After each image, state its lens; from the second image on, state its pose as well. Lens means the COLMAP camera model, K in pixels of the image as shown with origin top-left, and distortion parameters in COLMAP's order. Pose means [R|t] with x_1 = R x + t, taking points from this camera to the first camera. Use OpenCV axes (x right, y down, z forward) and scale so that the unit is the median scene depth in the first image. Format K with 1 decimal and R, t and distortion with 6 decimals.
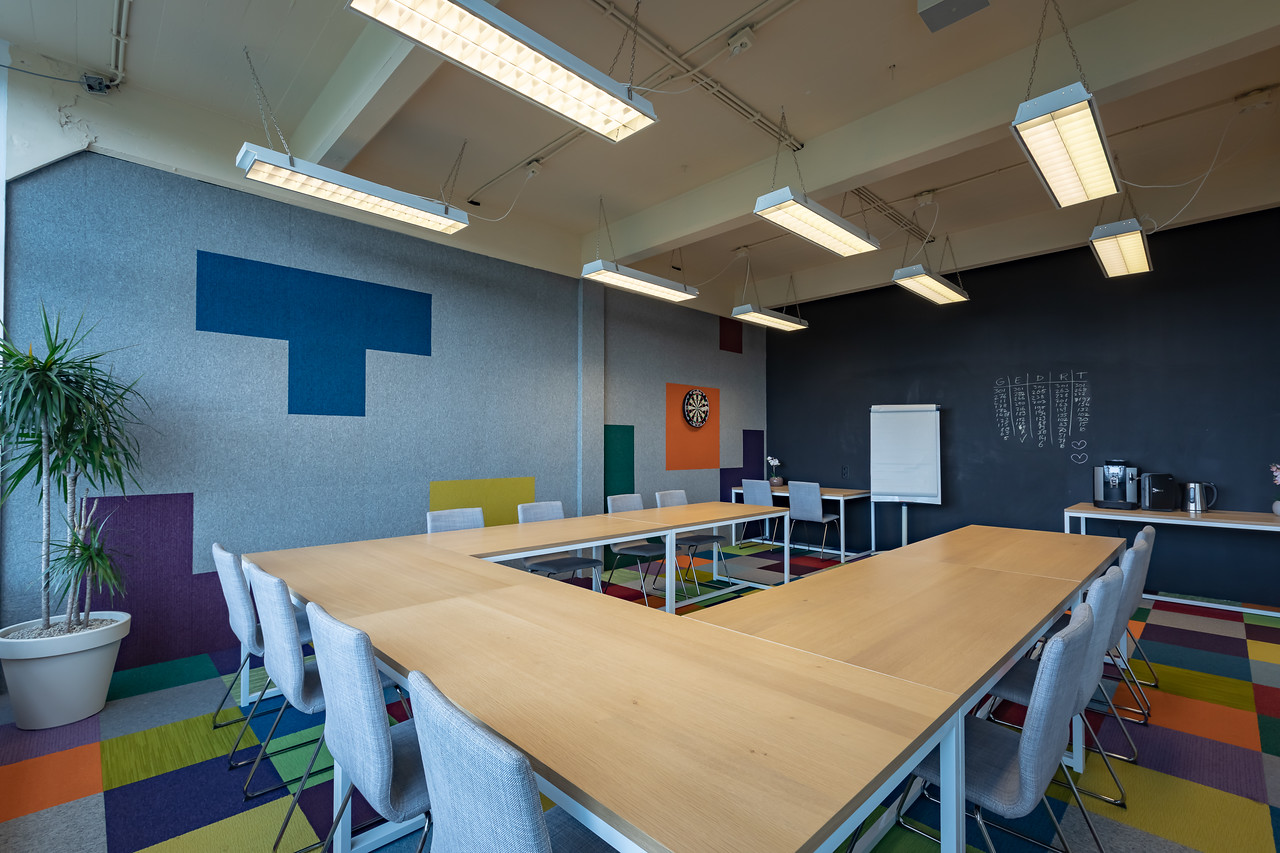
lens RADIAL K [[580.1, 0, 650.0], [0, 580.1, 426.6], [0, 0, 1]] dist [-0.005360, -0.000558]
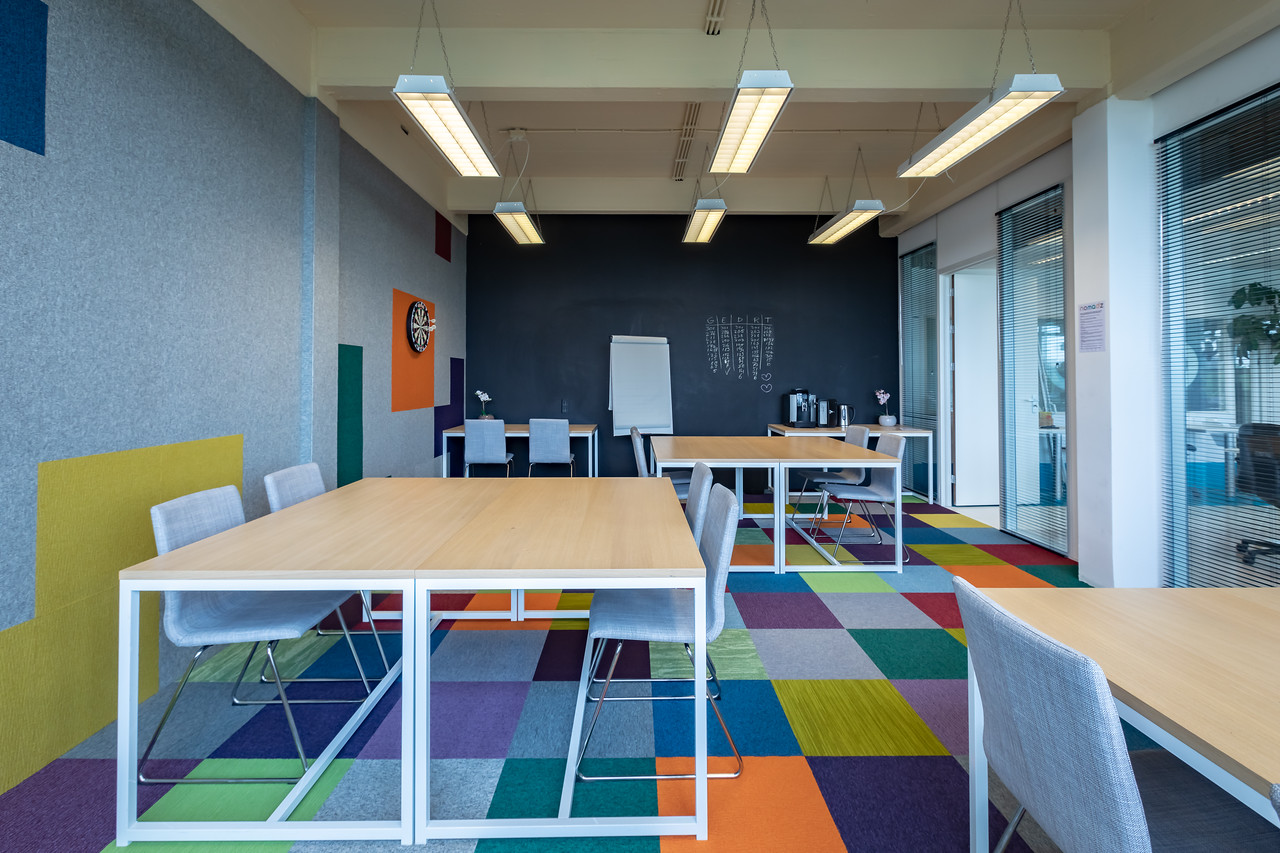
lens RADIAL K [[580.1, 0, 651.7], [0, 580.1, 372.0], [0, 0, 1]] dist [-0.005360, -0.000558]
pose [[0.696834, 0.008215, 0.717186, -0.274771], [-0.023063, 0.999674, 0.010957, 0.012403], [-0.716862, -0.024175, 0.696796, 0.300545]]
